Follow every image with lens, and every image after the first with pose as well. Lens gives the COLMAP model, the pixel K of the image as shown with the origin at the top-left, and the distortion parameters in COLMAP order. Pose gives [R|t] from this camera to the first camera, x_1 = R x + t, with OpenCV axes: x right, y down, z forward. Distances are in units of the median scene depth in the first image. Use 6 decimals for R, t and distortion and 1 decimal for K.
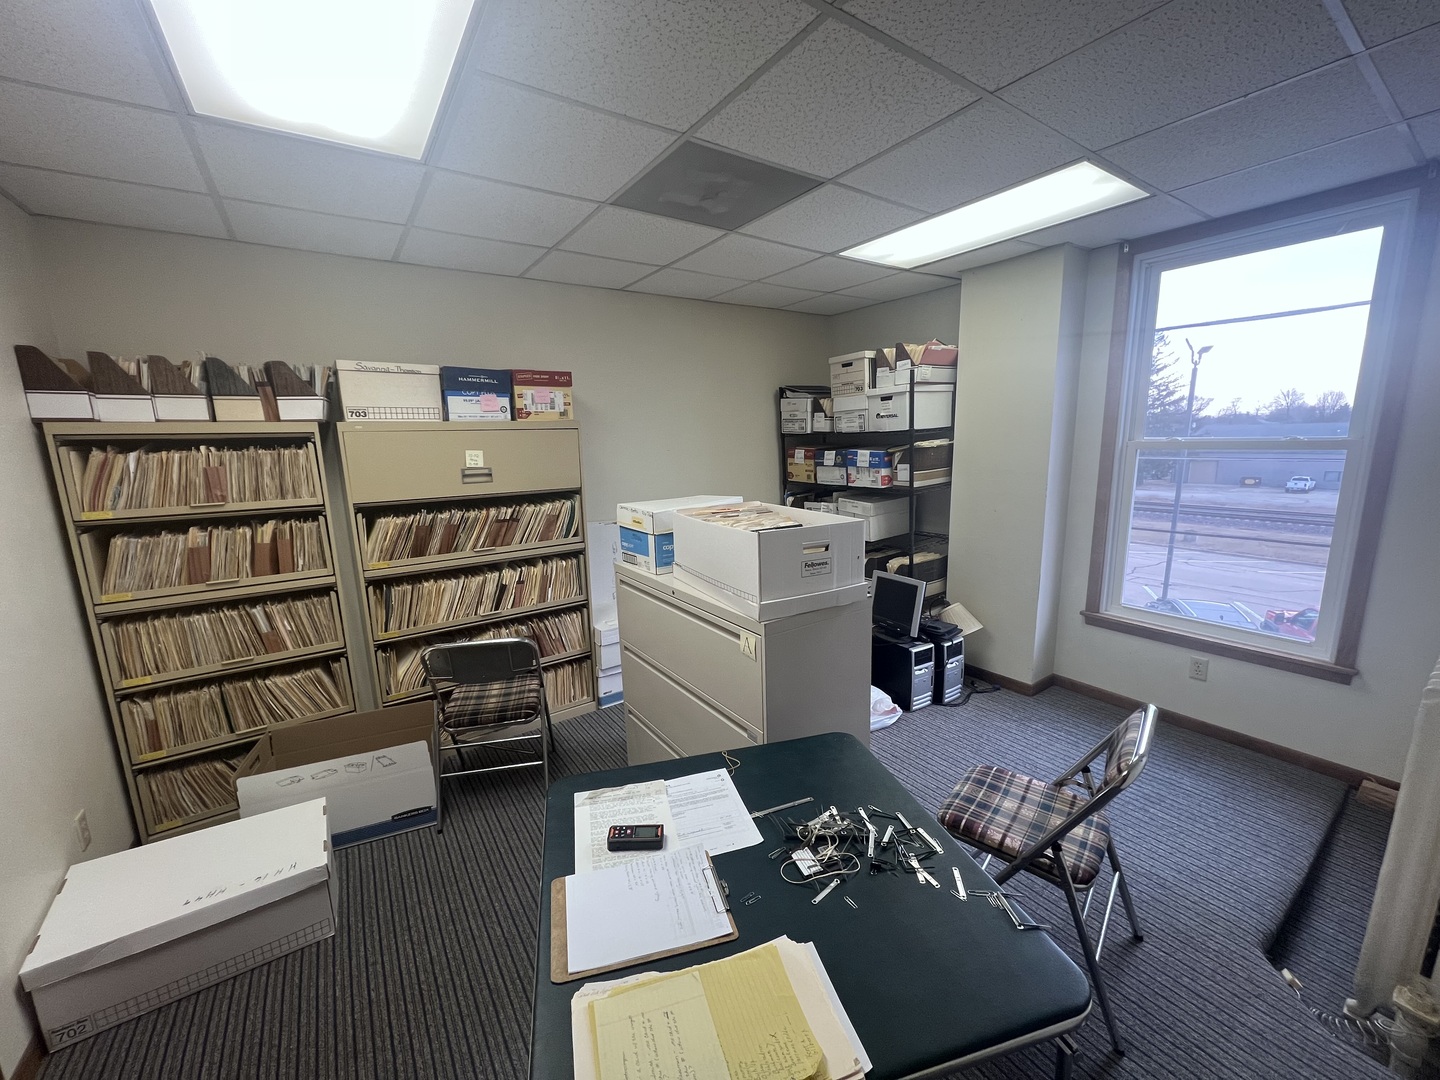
lens RADIAL K [[567.0, 0, 726.2], [0, 567.0, 538.6], [0, 0, 1]] dist [0.001880, 0.000148]
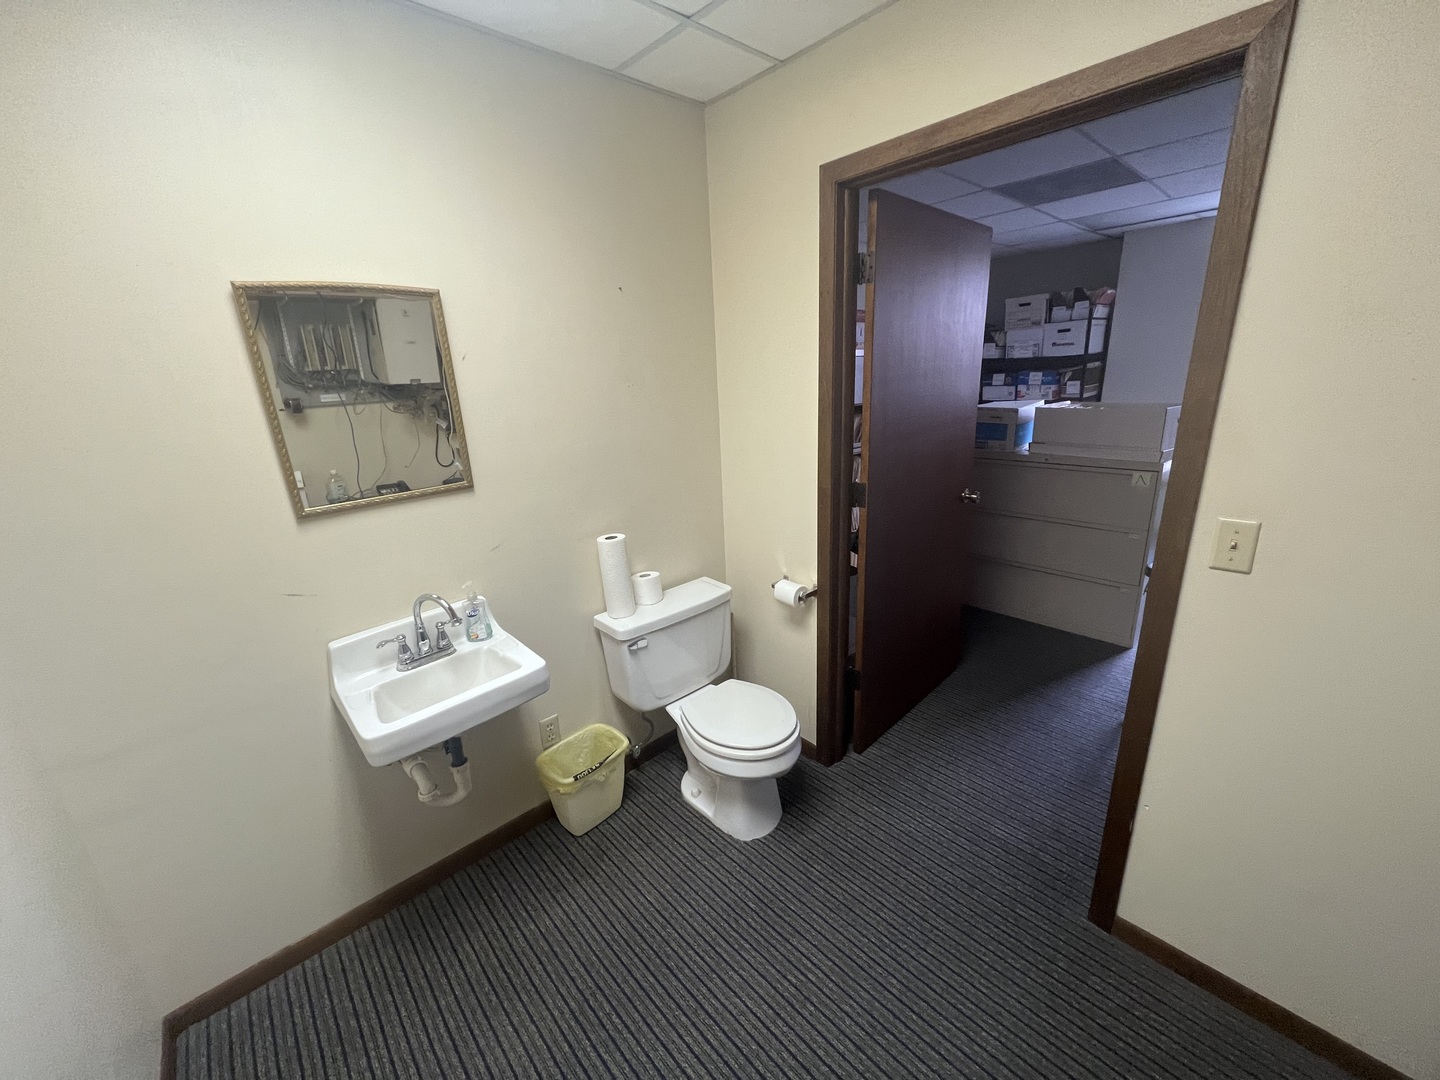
lens RADIAL K [[567.0, 0, 714.1], [0, 567.0, 538.8], [0, 0, 1]] dist [0.001880, 0.000148]
pose [[0.992035, -0.056733, 0.112460, -0.685270], [0.044919, 0.993464, 0.104934, 0.059249], [-0.117678, -0.099046, 0.988100, -0.258108]]
